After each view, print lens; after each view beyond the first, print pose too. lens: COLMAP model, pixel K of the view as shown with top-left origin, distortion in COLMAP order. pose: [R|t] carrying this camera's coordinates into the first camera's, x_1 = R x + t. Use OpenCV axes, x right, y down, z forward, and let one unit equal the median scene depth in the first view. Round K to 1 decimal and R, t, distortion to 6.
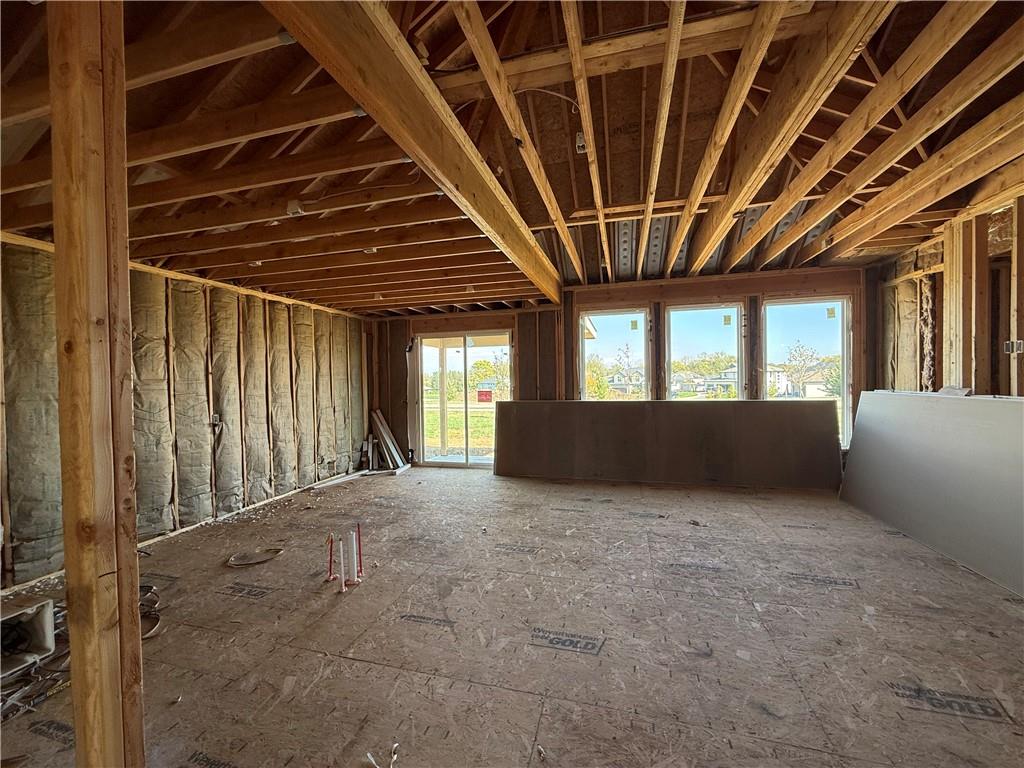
lens RADIAL K [[407.4, 0, 509.3], [0, 407.4, 385.6], [0, 0, 1]] dist [-0.000221, -0.000172]
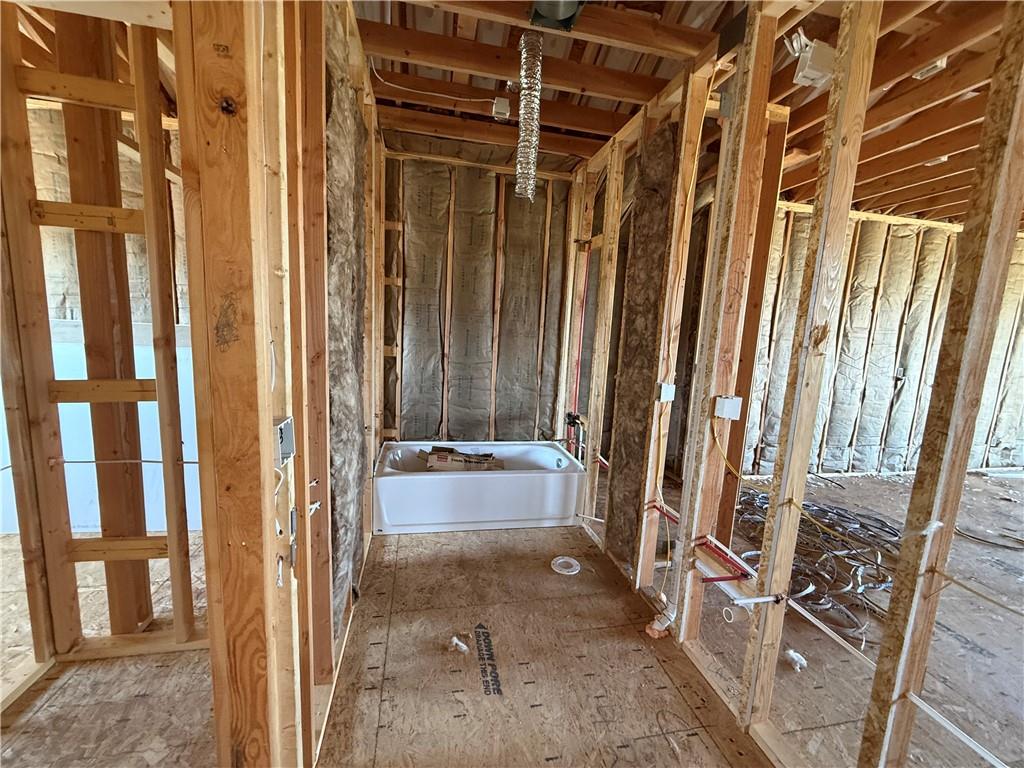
lens RADIAL K [[407.4, 0, 507.0], [0, 407.4, 386.8], [0, 0, 1]] dist [-0.000221, -0.000172]
pose [[0.455830, 0.167677, -0.874130, -0.315360], [-0.070480, 0.985811, 0.152346, 0.035449], [0.887272, -0.007835, 0.461180, -0.260089]]
